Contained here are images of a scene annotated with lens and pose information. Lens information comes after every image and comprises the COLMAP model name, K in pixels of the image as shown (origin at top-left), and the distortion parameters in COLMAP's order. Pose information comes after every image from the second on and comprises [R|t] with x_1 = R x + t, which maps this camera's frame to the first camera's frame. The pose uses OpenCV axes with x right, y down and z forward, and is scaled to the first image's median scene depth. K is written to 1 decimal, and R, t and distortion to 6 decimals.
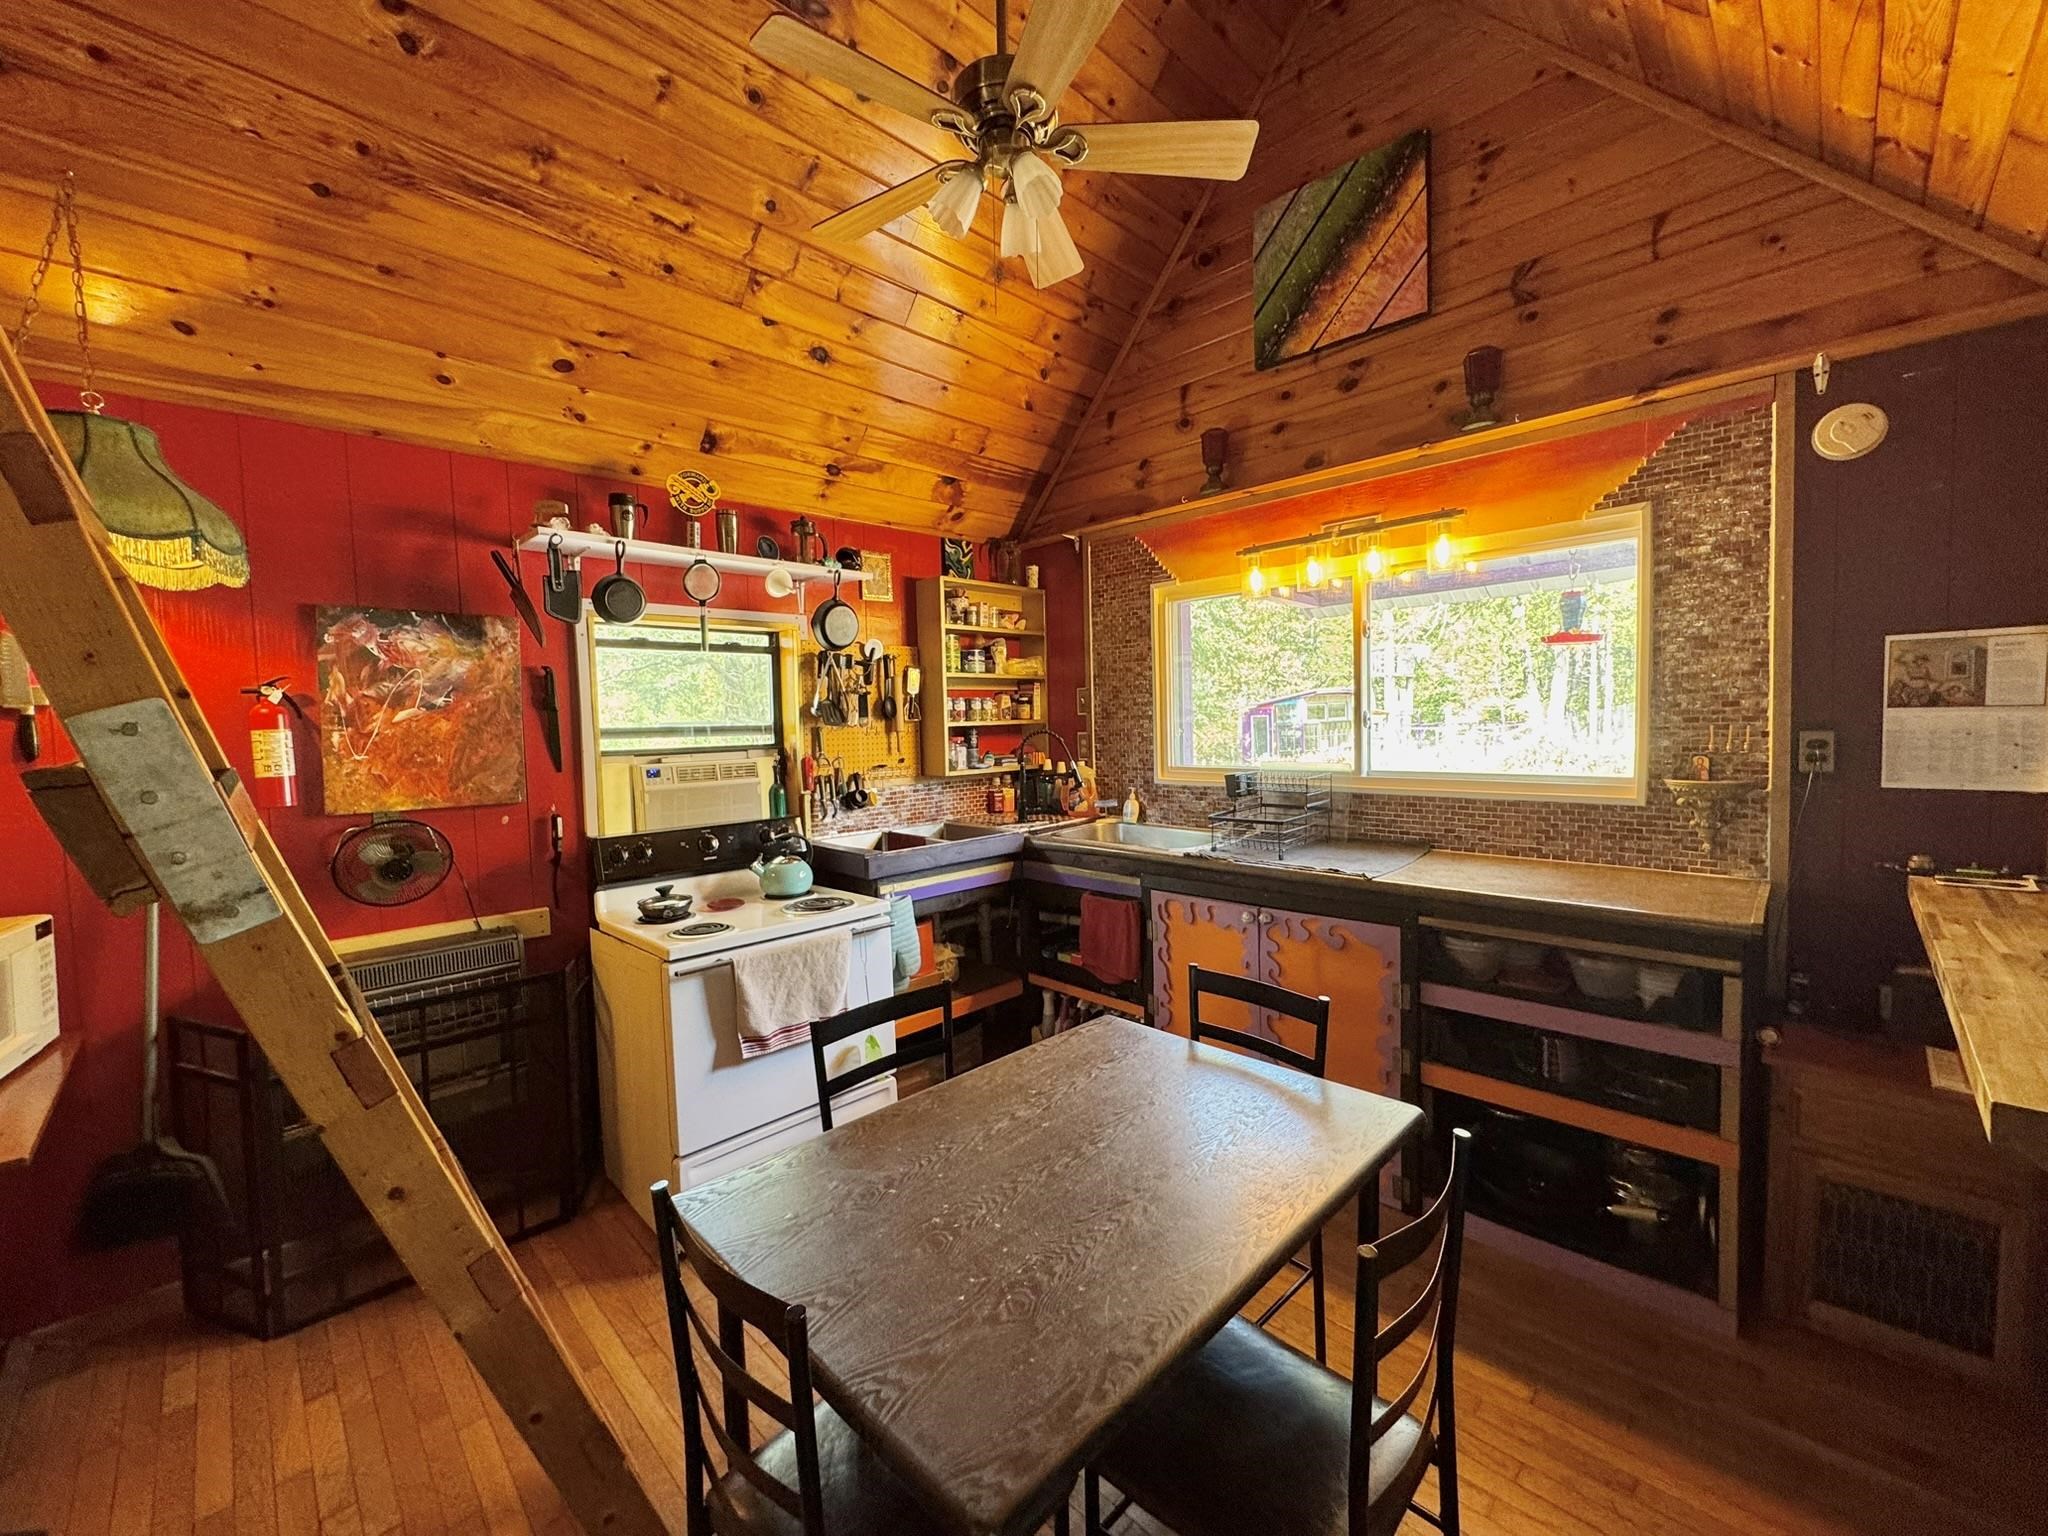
lens RADIAL K [[816.3, 0, 1025.0], [0, 816.3, 760.6], [0, 0, 1]] dist [-0.001654, 0.000262]
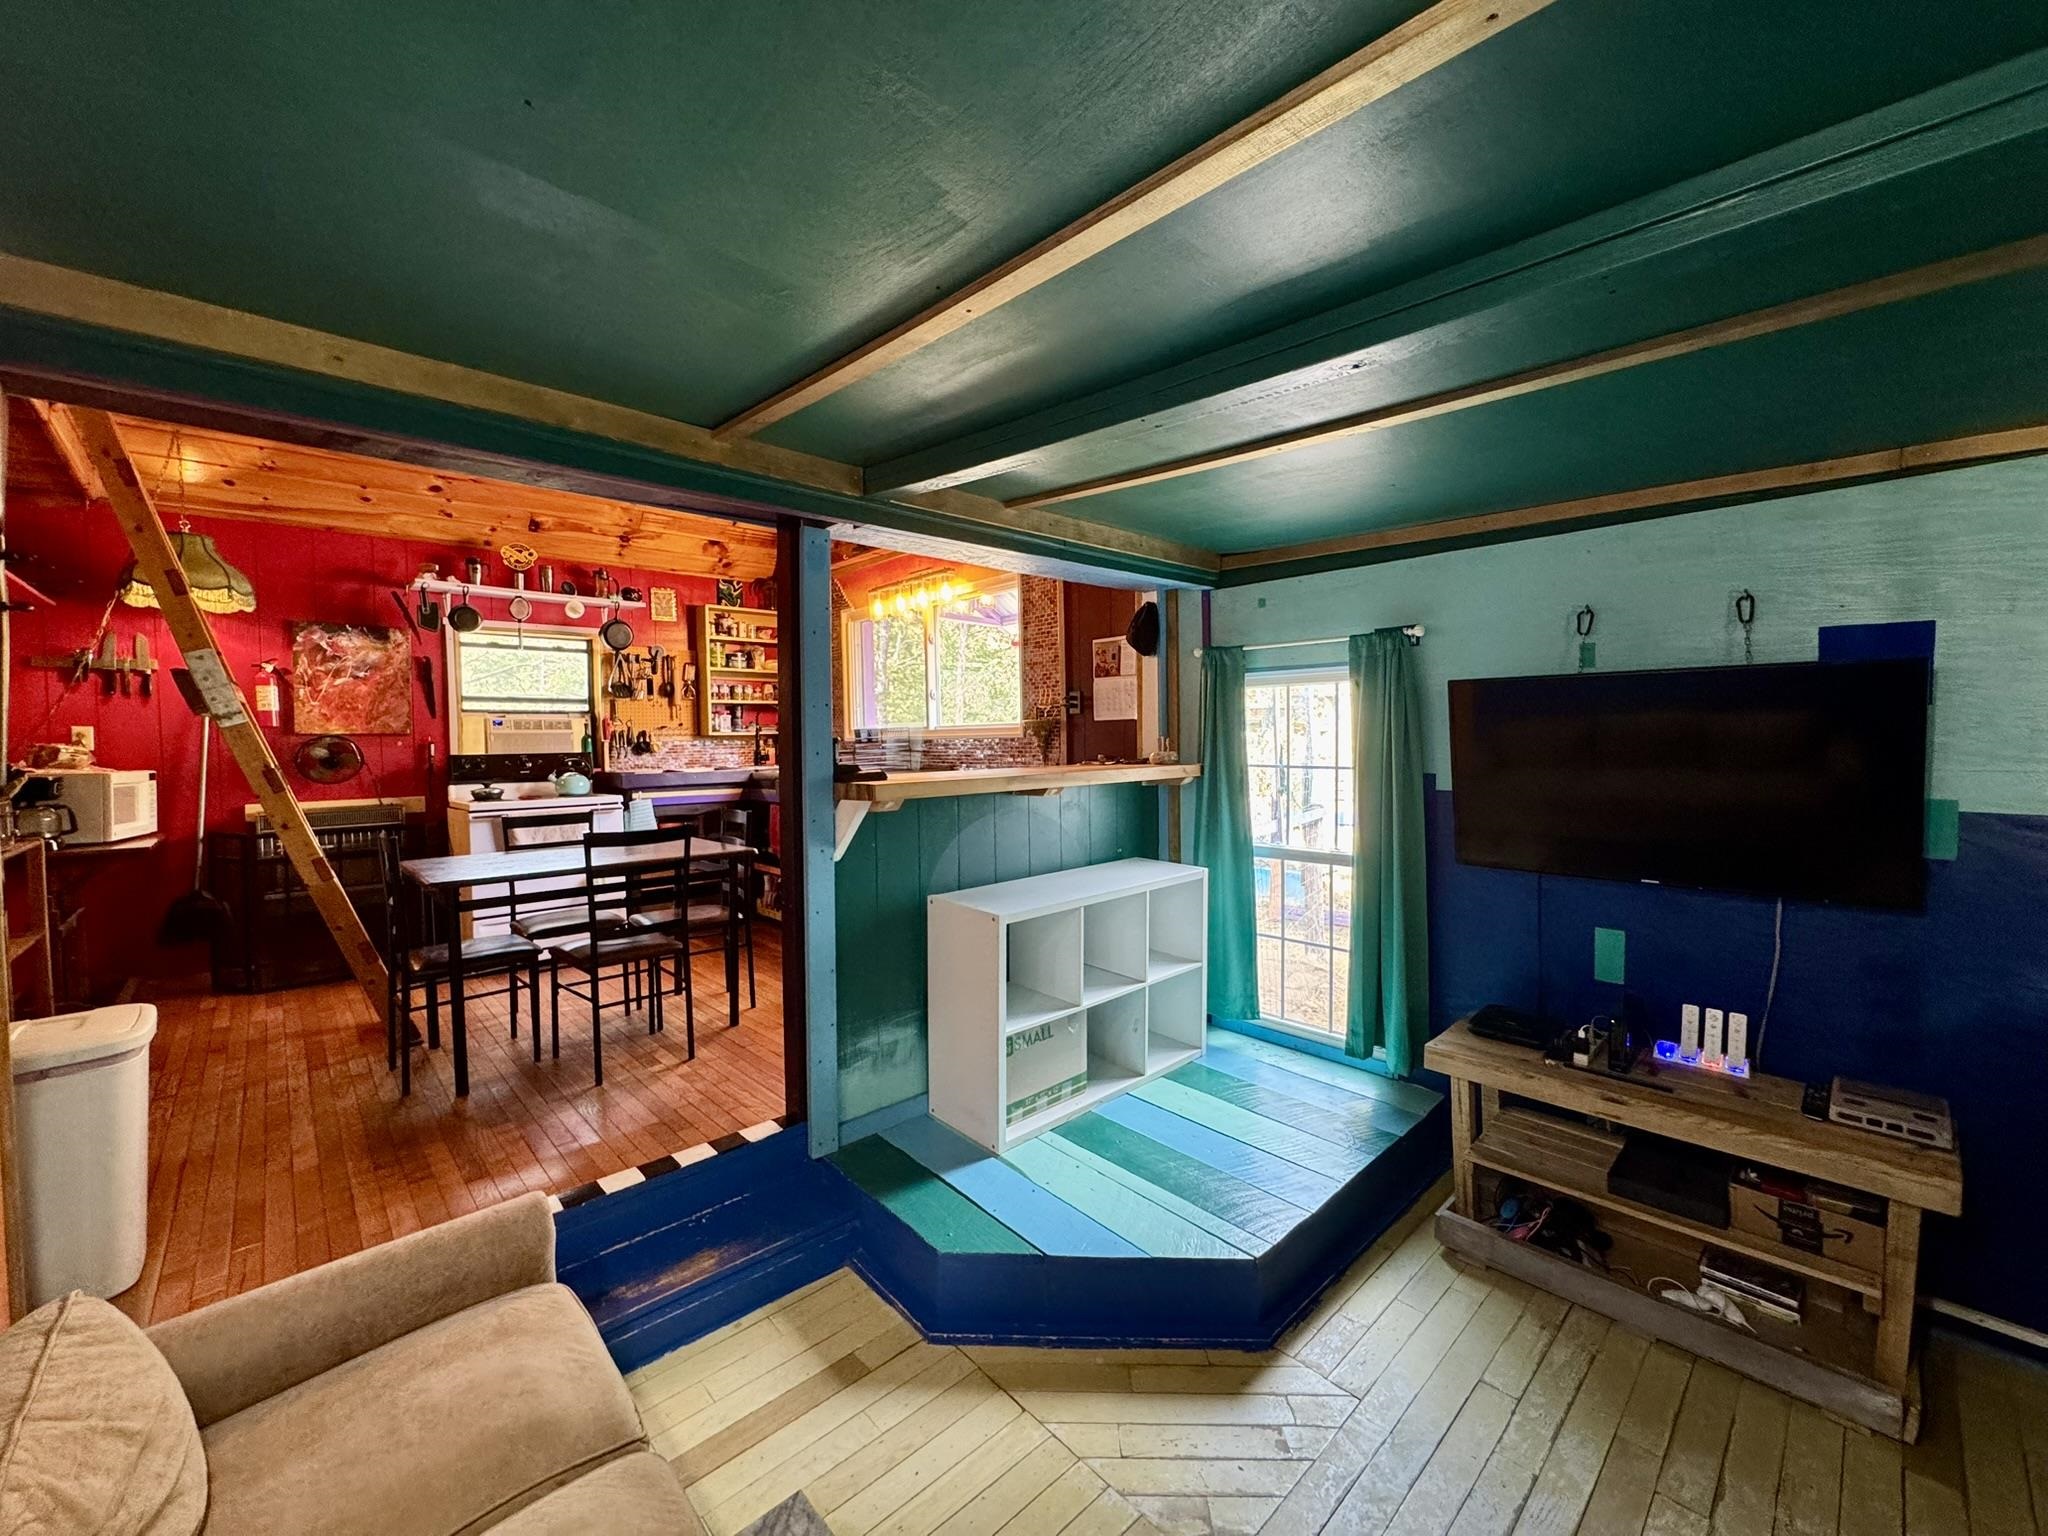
lens RADIAL K [[816.3, 0, 1024.7], [0, 816.3, 759.7], [0, 0, 1]] dist [-0.001654, 0.000262]
pose [[0.999539, 0.009422, -0.028867, 0.741920], [-0.010171, 0.999613, -0.025897, 0.136357], [0.028612, 0.026179, 0.999248, -0.697316]]
